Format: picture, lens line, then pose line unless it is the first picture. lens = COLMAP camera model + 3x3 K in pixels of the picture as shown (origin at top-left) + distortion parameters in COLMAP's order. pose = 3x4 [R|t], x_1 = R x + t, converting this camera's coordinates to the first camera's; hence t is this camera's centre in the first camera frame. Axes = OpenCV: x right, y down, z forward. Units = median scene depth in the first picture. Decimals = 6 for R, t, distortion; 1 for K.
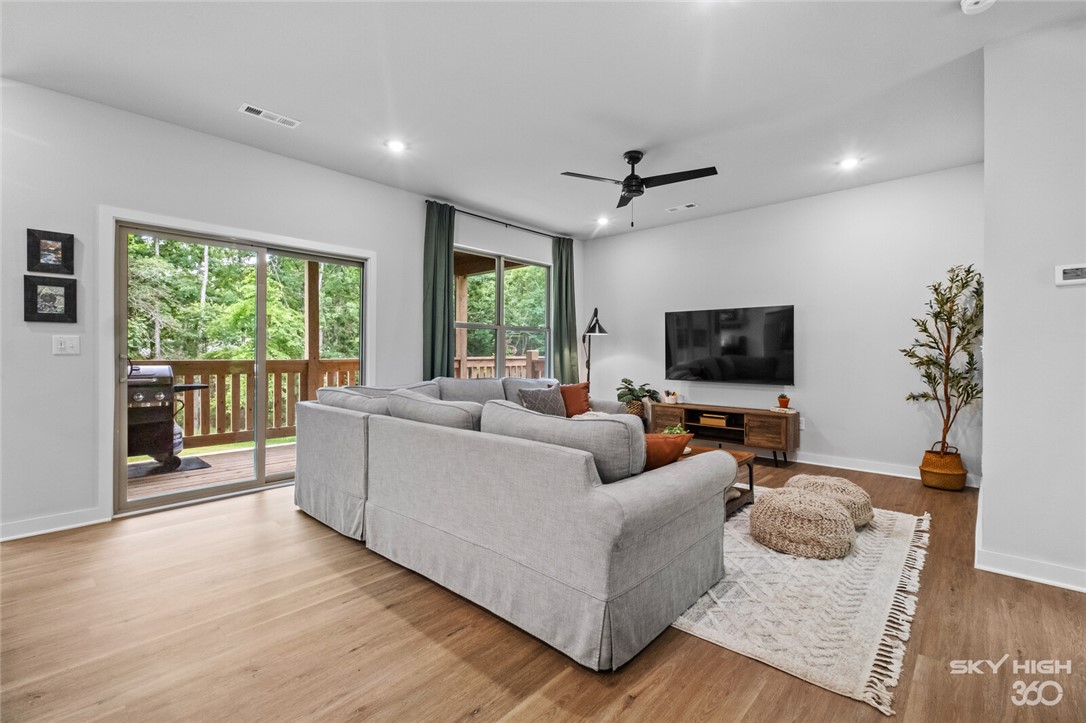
lens RADIAL K [[477.9, 0, 545.8], [0, 477.9, 352.2], [0, 0, 1]] dist [0.000018, -0.000578]
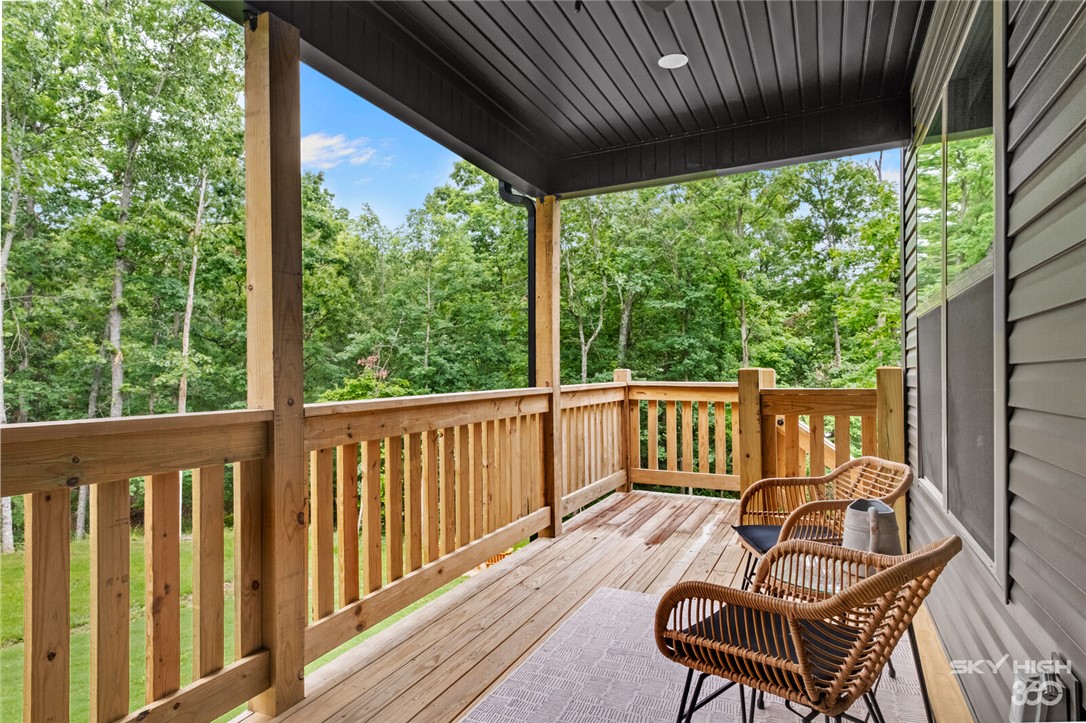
lens RADIAL K [[616.3, 0, 526.4], [0, 616.3, 362.4], [0, 0, 1]] dist [0.049756, -0.000652]
pose [[0.959771, -0.010496, 0.280589, -0.652904], [0.015879, 0.999731, -0.016917, -0.003057], [-0.280336, 0.020692, 0.959679, 0.909490]]
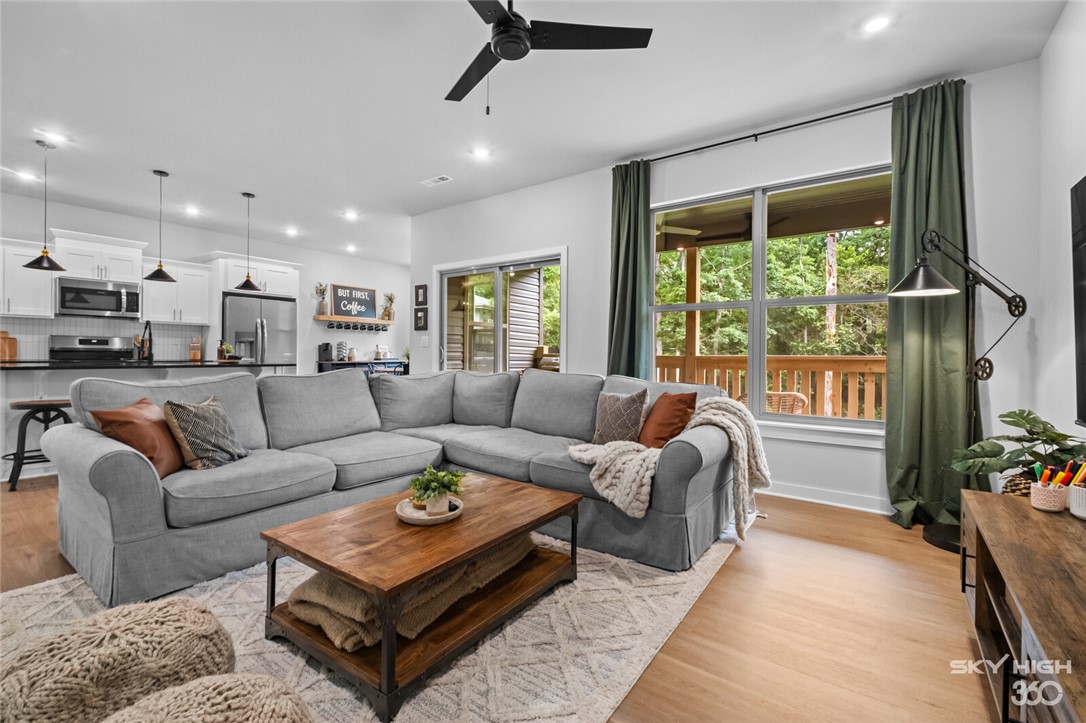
lens RADIAL K [[470.7, 0, 543.0], [0, 470.7, 349.8], [0, 0, 1]] dist [0.000844, -0.000964]
pose [[0.104724, -0.011795, -0.994431, 0.637942], [-0.007606, 0.999891, -0.012660, 0.026359], [0.994472, 0.008890, 0.104623, 0.851649]]
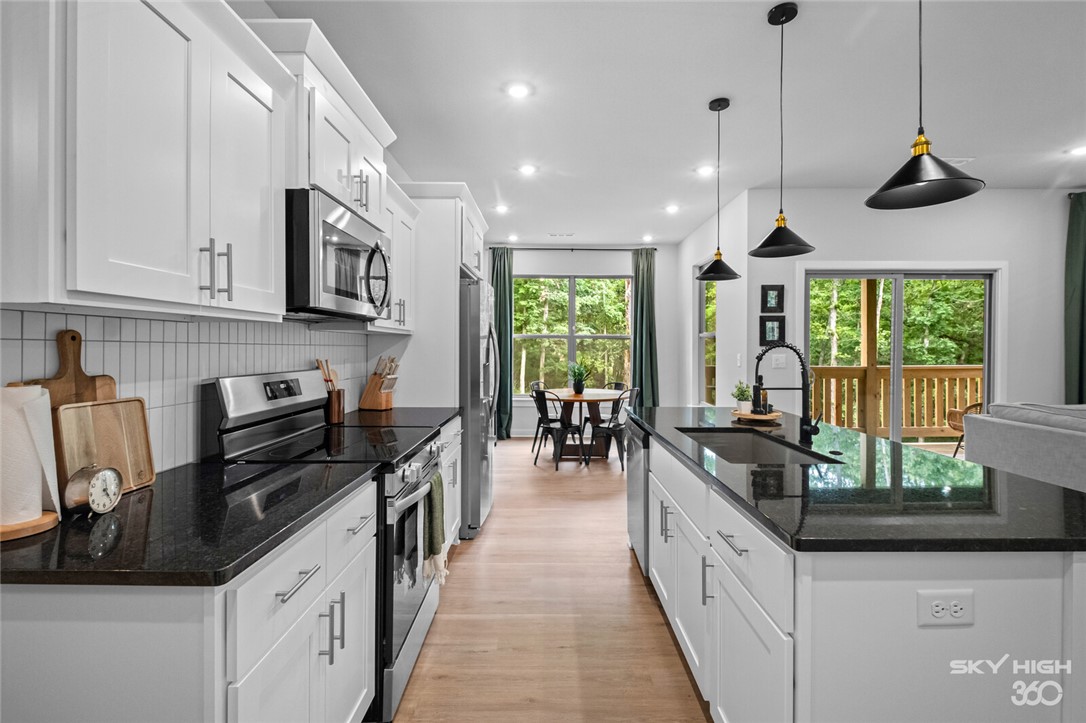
lens RADIAL K [[475.4, 0, 545.2], [0, 475.4, 347.1], [0, 0, 1]] dist [-0.002300, -0.000799]
pose [[0.666786, -0.003632, -0.745240, -0.267194], [0.002998, 0.999993, -0.002192, -0.038488], [0.745243, -0.000773, 0.666793, -0.329544]]
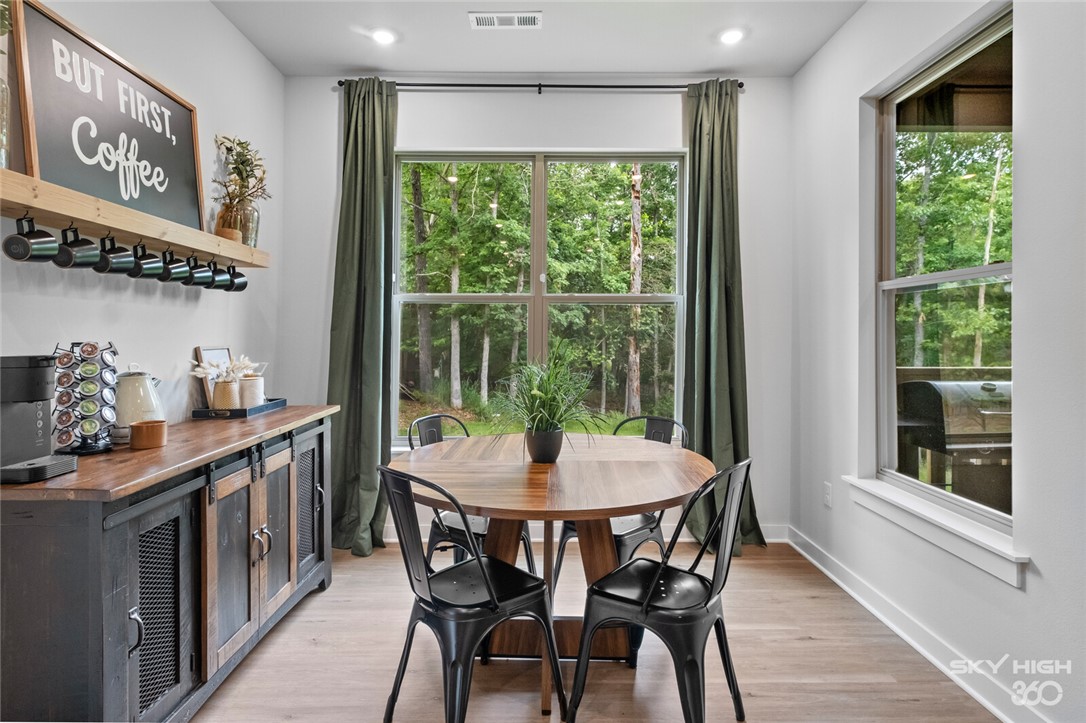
lens RADIAL K [[577.0, 0, 534.2], [0, 577.0, 339.1], [0, 0, 1]] dist [-0.000050, -0.000678]
pose [[0.675446, -0.000282, -0.737409, -0.776157], [0.006287, 0.999966, 0.005376, -0.024948], [0.737382, -0.008267, 0.675425, 0.218124]]
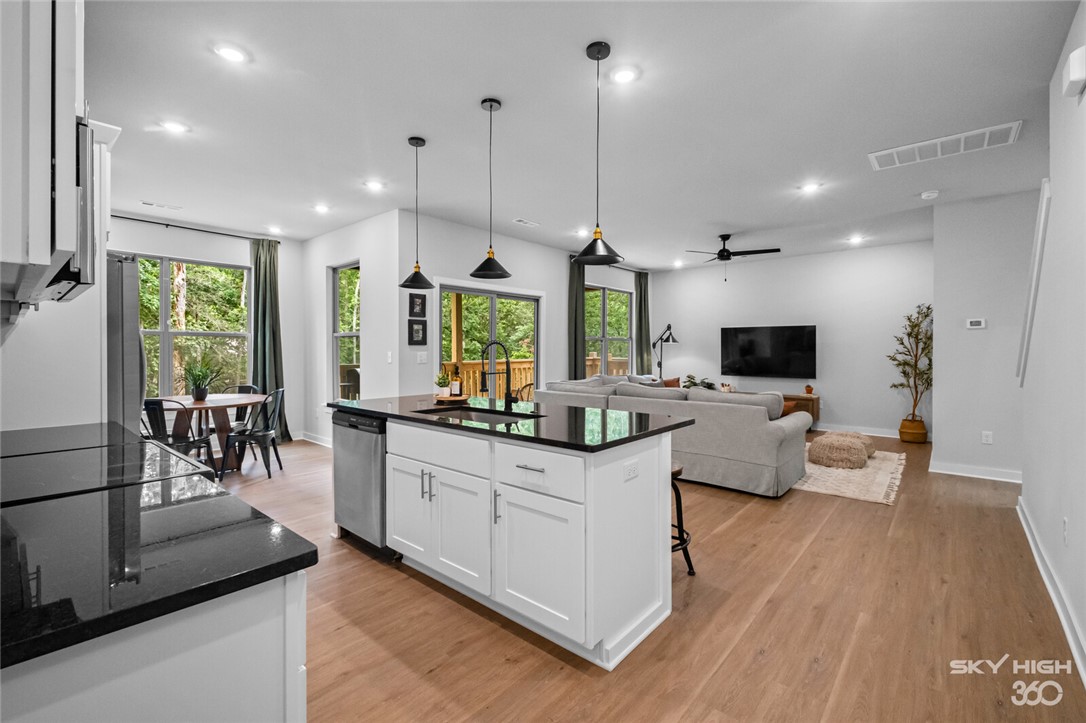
lens RADIAL K [[470.7, 0, 543.0], [0, 470.7, 349.8], [0, 0, 1]] dist [0.000844, -0.000964]
pose [[0.999694, -0.003800, 0.024443, -0.402081], [0.003699, 0.999984, 0.004192, -0.033227], [-0.024458, -0.004100, 0.999692, -0.491345]]
